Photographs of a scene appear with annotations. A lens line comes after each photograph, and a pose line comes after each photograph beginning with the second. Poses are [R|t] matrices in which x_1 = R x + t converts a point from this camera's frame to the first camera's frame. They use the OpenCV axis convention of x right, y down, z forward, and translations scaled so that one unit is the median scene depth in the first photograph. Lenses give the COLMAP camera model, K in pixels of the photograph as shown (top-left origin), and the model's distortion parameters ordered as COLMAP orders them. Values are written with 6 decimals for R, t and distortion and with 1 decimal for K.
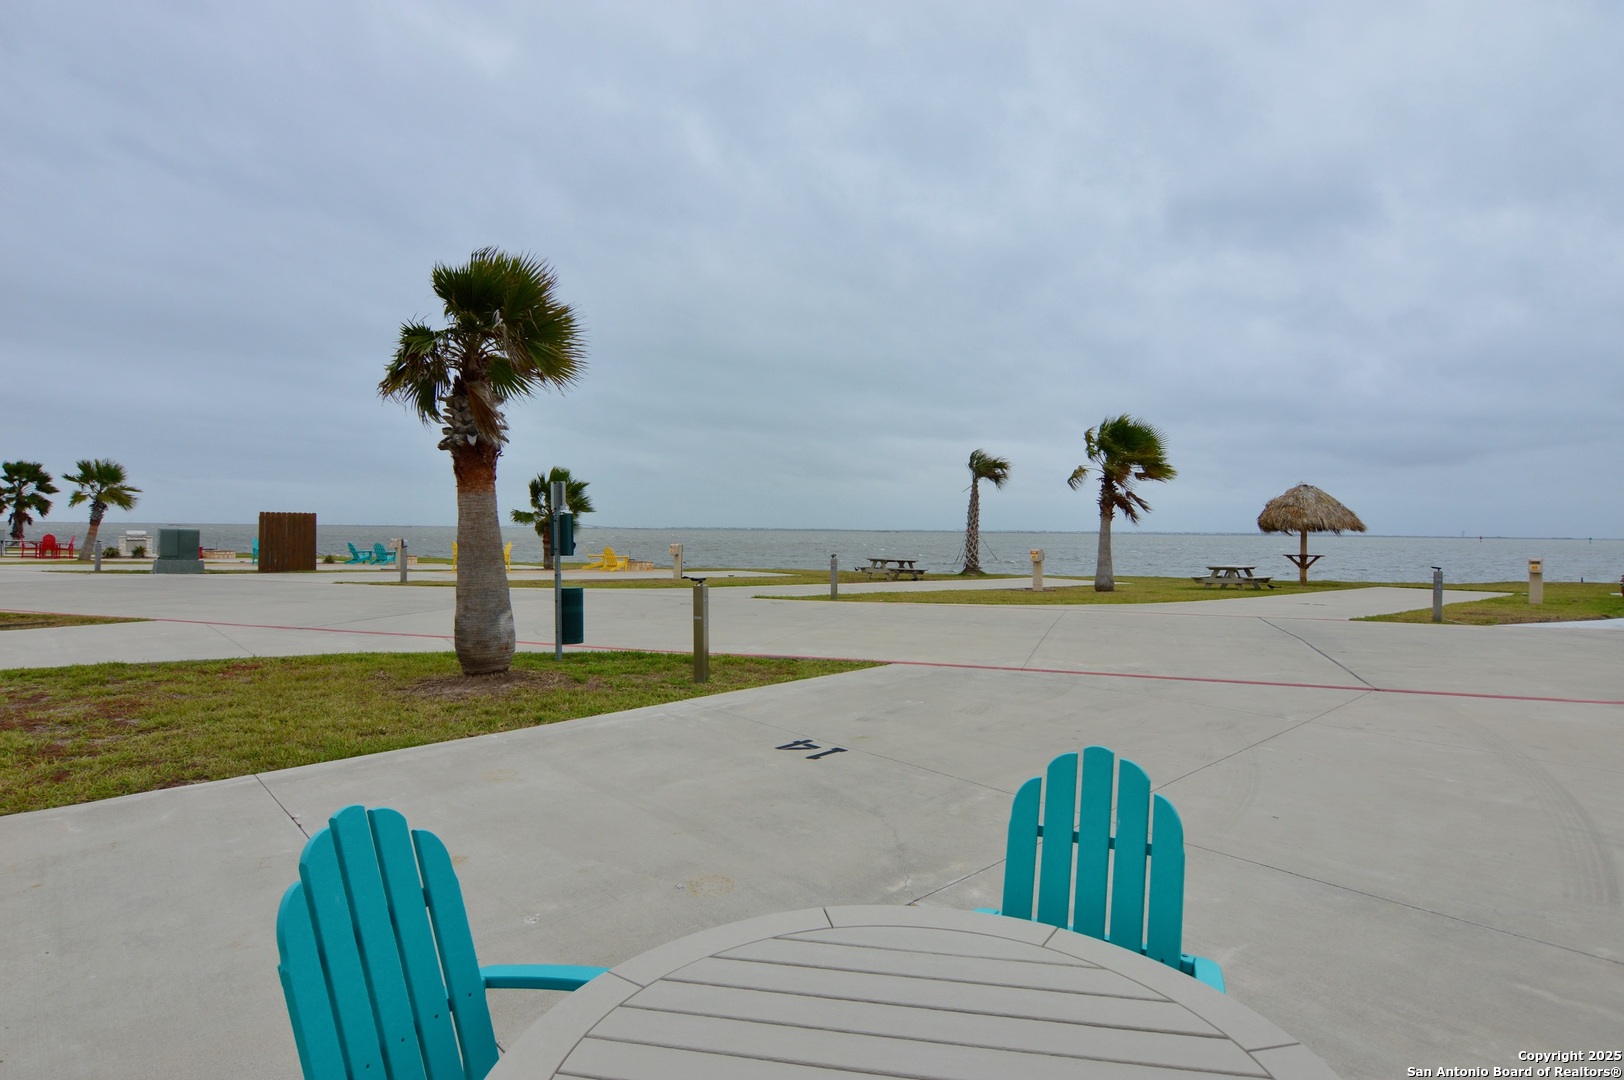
lens RADIAL K [[868.7, 0, 801.5], [0, 868.7, 524.7], [0, 0, 1]] dist [0.006354, -0.022234]
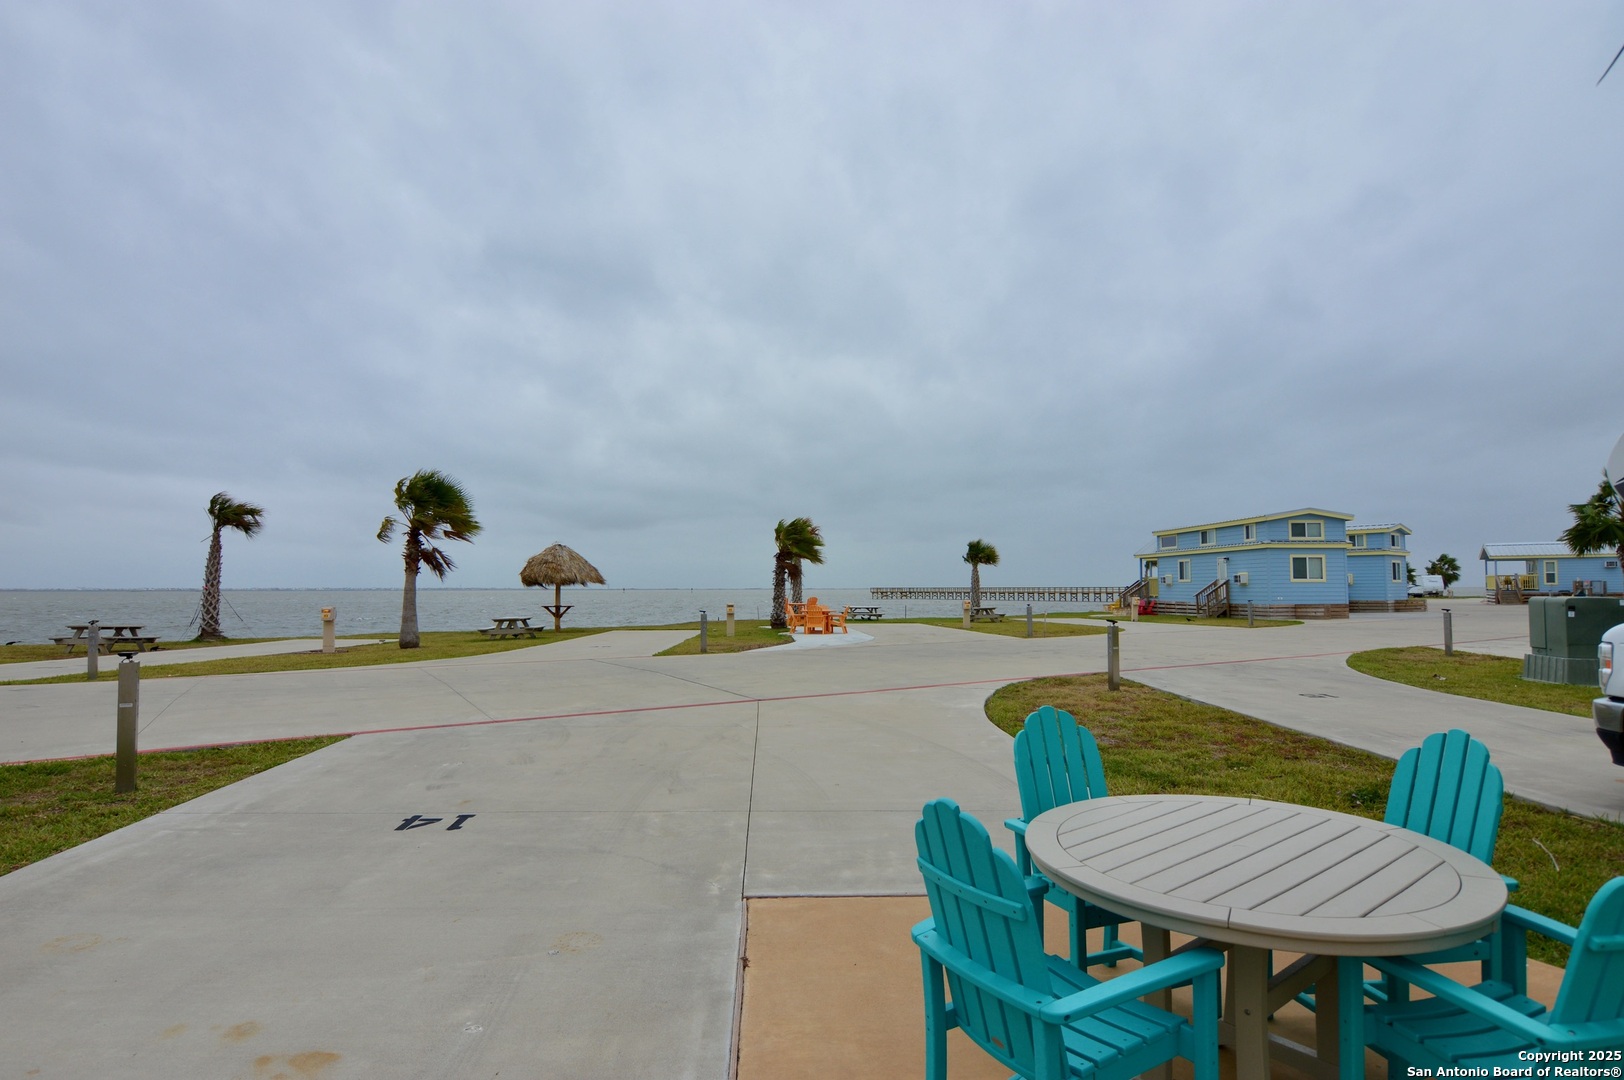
lens RADIAL K [[868.6, 0, 813.2], [0, 868.6, 574.5], [0, 0, 1]] dist [0.000117, -0.024228]
pose [[0.634054, -0.000538, 0.773288, -0.104113], [0.005518, 0.999977, -0.003829, 0.000044], [-0.773269, 0.006695, 0.634043, 0.023737]]
